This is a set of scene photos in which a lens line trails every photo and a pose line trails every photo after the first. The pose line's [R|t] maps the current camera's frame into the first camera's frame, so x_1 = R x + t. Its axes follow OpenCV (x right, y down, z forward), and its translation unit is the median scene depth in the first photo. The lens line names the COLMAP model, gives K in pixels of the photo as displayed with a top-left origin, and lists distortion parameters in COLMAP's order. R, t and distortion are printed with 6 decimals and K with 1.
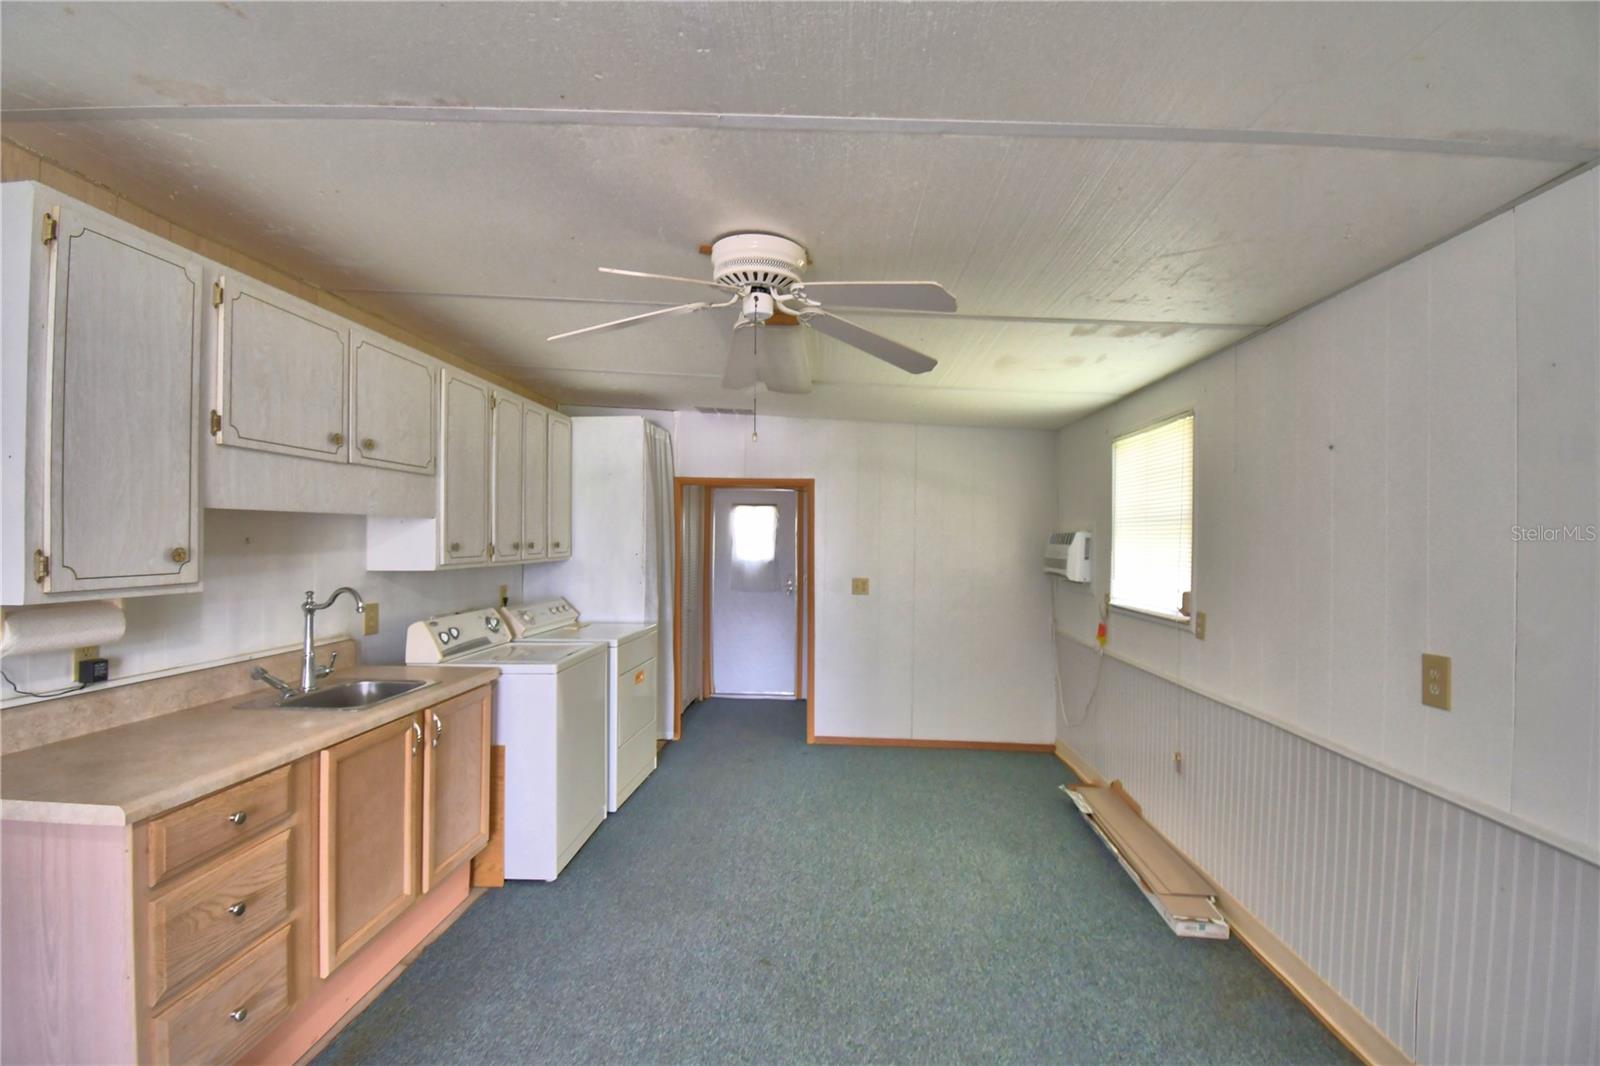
lens RADIAL K [[718.3, 0, 776.2], [0, 718.3, 533.7], [0, 0, 1]] dist [0.022003, -0.029229]
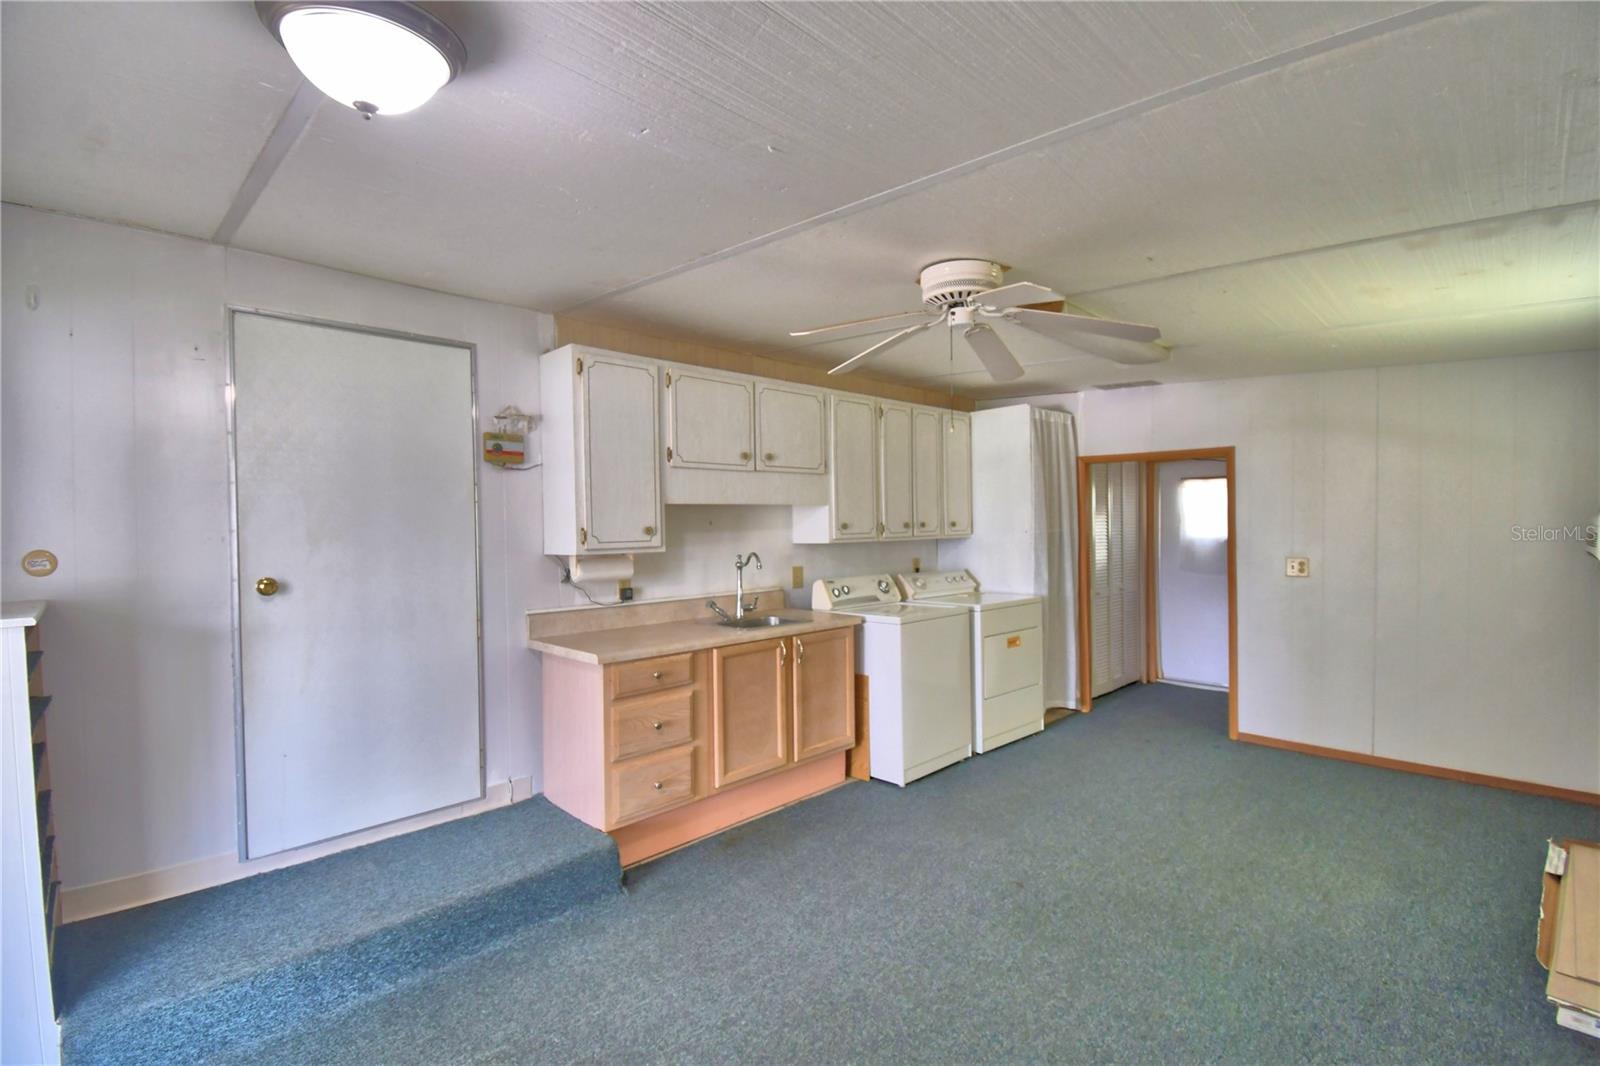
lens RADIAL K [[702.1, 0, 788.1], [0, 702.1, 535.4], [0, 0, 1]] dist [0.021764, -0.026897]
pose [[0.744083, -0.004964, -0.668068, 0.435721], [0.022320, 0.999599, 0.017432, 0.013431], [0.667714, -0.027882, 0.743896, -0.055333]]
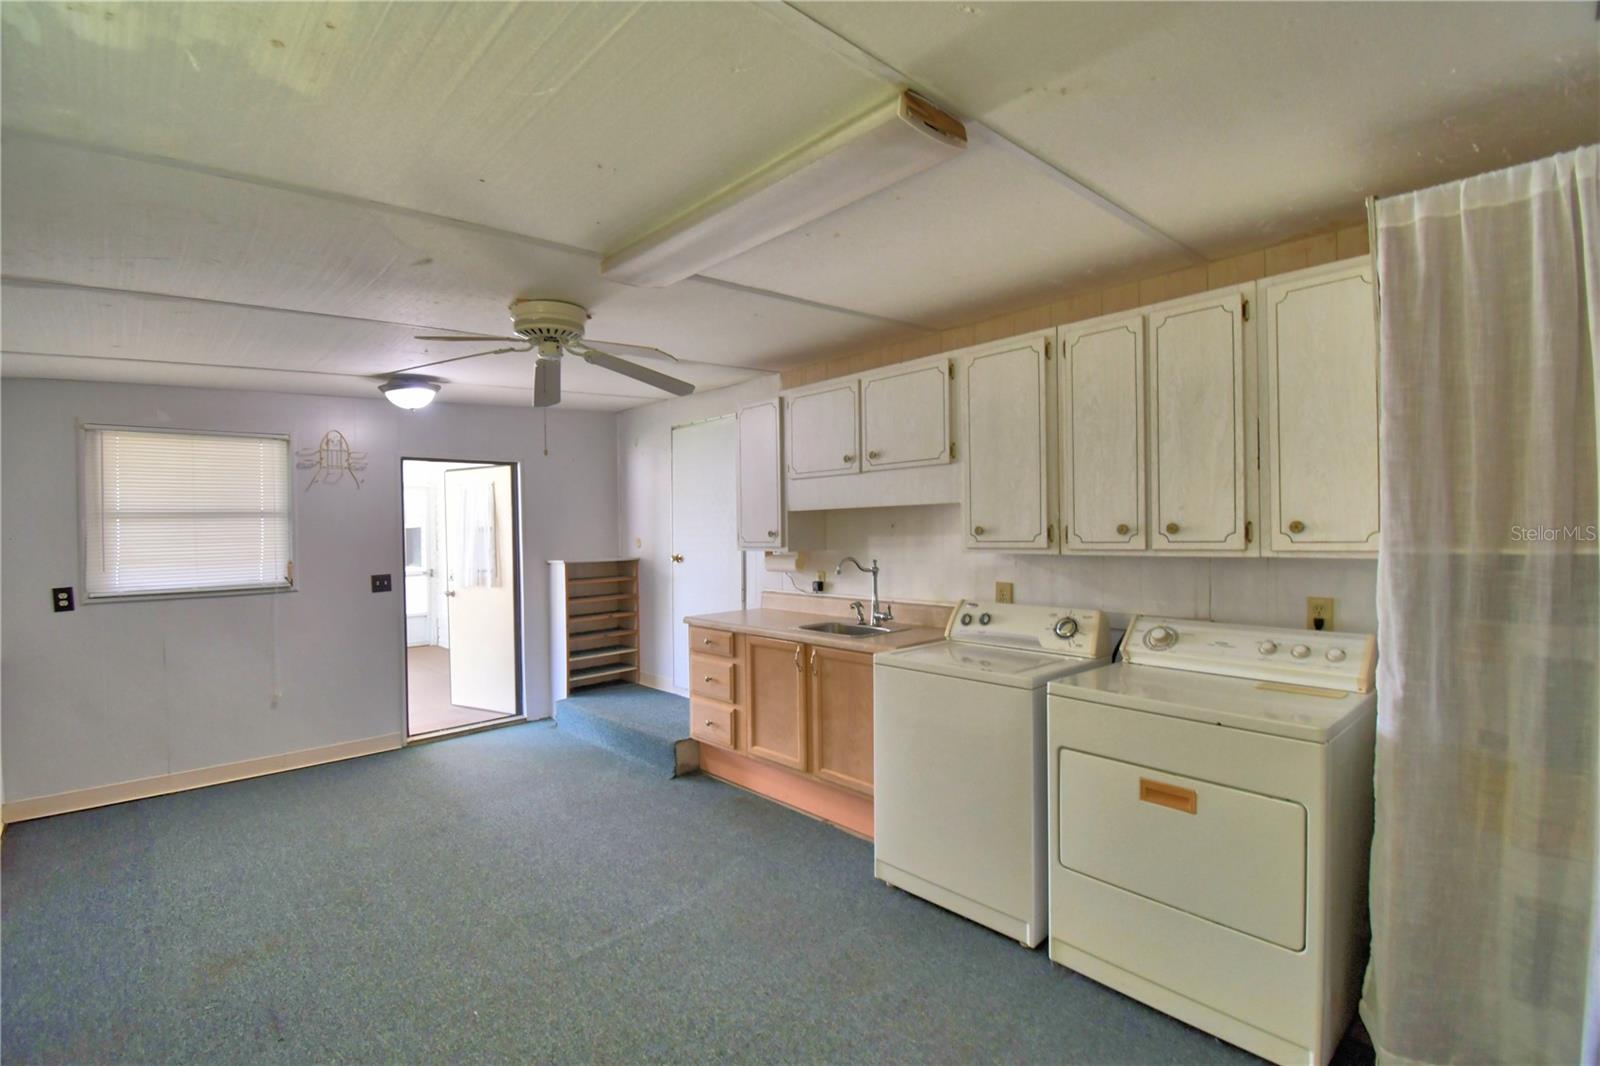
lens RADIAL K [[685.3, 0, 796.0], [0, 685.3, 536.5], [0, 0, 1]] dist [0.020073, -0.024258]
pose [[-0.652073, 0.011939, -0.758062, 0.523207], [0.016787, 0.999858, 0.001308, 0.026502], [0.757971, -0.011873, -0.652181, 1.763507]]
